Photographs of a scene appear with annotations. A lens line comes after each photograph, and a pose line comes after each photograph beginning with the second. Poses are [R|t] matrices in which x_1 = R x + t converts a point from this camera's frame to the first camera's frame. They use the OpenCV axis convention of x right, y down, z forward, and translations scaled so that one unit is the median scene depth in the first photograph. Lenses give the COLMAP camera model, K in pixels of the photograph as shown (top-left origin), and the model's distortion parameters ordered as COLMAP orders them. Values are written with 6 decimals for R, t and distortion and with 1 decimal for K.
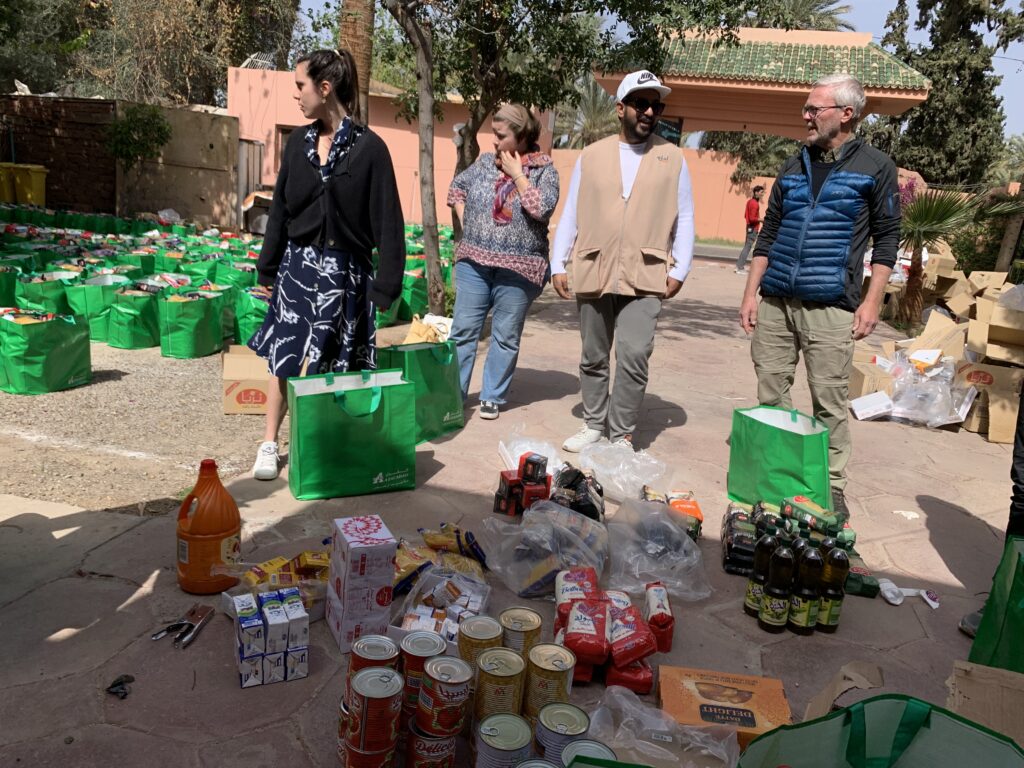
lens RADIAL K [[777.0, 0, 512.5], [0, 777.0, 382.7], [0, 0, 1]] dist [-0.000411, 0.002807]
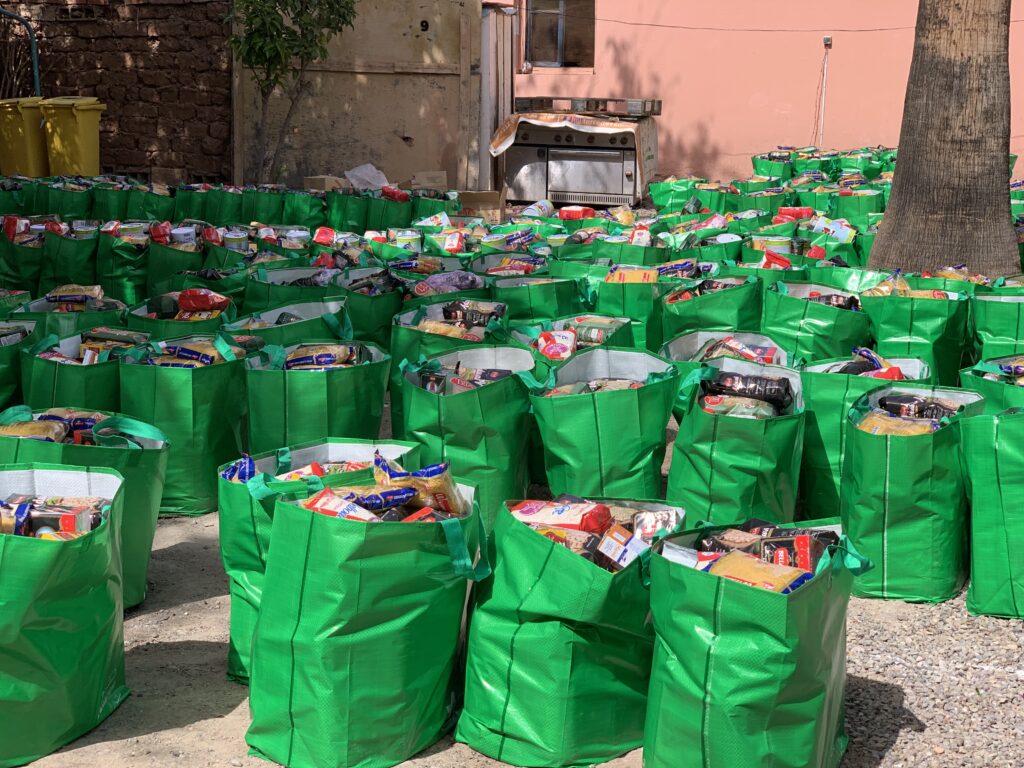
lens RADIAL K [[1562.1, 0, 511.8], [0, 1562.1, 384.4], [0, 0, 1]] dist [0.027805, 0.000000]
pose [[0.975182, -0.048348, -0.216063, -0.433401], [0.036031, 0.997512, -0.060590, -0.086384], [0.218455, 0.051301, 0.974498, 0.305647]]
